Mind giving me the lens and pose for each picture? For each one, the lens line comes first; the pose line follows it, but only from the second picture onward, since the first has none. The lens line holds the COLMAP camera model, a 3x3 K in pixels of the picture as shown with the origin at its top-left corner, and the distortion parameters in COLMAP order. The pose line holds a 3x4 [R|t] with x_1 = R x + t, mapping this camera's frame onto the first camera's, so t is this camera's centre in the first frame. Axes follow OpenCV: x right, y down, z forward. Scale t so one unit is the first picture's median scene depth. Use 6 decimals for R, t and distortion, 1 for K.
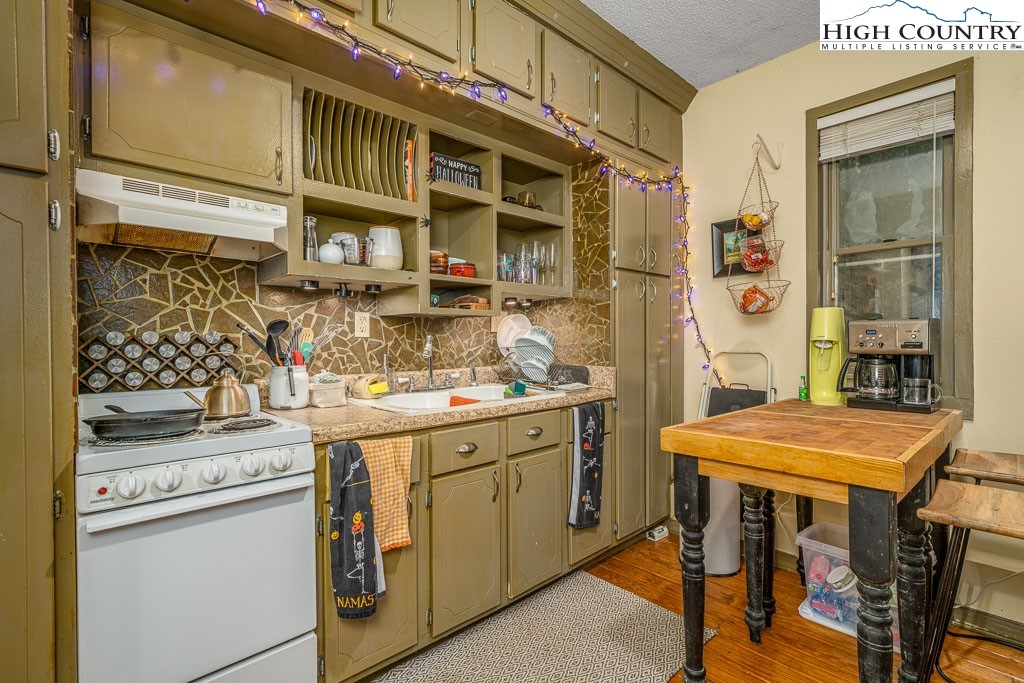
lens RADIAL K [[488.0, 0, 515.1], [0, 488.0, 344.8], [0, 0, 1]] dist [0.018191, -0.000034]
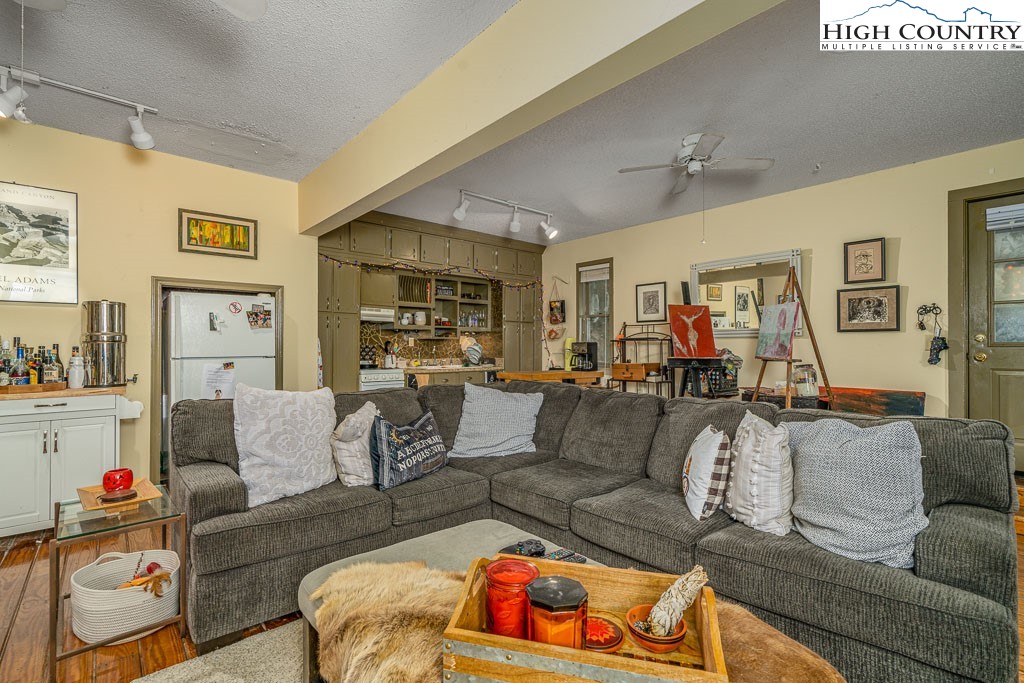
lens RADIAL K [[456.8, 0, 522.4], [0, 456.8, 345.0], [0, 0, 1]] dist [0.000347, 0.000018]
pose [[0.999955, 0.009336, 0.001572, 0.369594], [-0.009310, 0.999824, -0.016310, 0.015954], [-0.001724, 0.016294, 0.999866, -1.857289]]
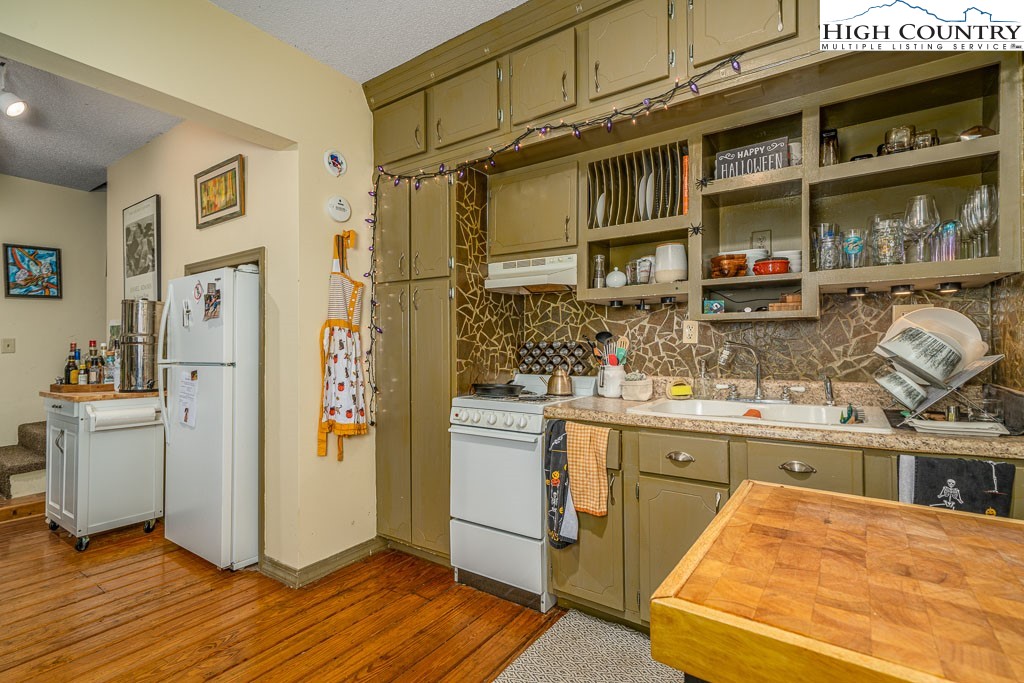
lens RADIAL K [[488.0, 0, 515.1], [0, 488.0, 344.8], [0, 0, 1]] dist [0.018191, -0.000034]
pose [[0.216930, 0.006662, -0.976164, 0.716422], [-0.006424, 0.999965, 0.005396, -0.017027], [0.976166, 0.005100, 0.216965, 0.413449]]
